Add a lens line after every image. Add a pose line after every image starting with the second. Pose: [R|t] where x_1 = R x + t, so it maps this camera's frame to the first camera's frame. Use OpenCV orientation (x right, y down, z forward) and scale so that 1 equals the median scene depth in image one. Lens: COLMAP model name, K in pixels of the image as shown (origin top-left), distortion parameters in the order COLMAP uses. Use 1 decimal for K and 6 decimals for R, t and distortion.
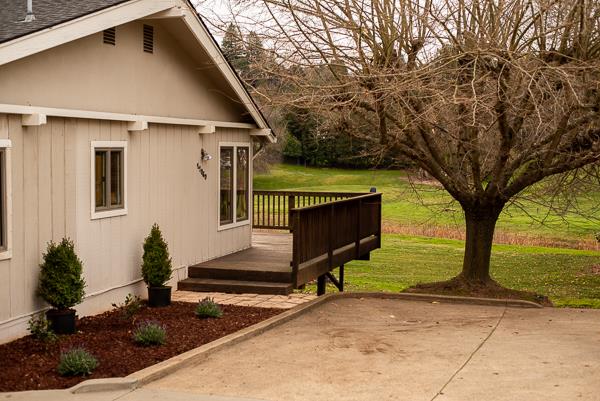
lens RADIAL K [[914.1, 0, 300.0], [0, 914.1, 200.5], [0, 0, 1]] dist [-0.085231, 0.020269]
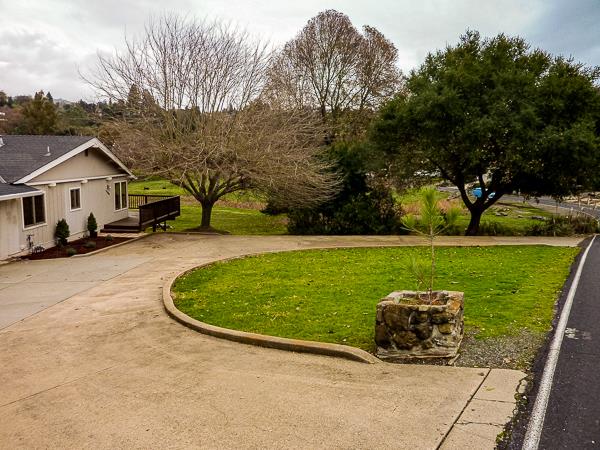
lens RADIAL K [[452.4, 0, 297.1], [0, 452.4, 223.7], [0, 0, 1]] dist [-0.035989, -0.003153]
pose [[0.964148, -0.023629, 0.264311, 0.119249], [0.001162, 0.996394, 0.084838, -0.066453], [-0.265363, -0.081489, 0.960699, -0.700847]]
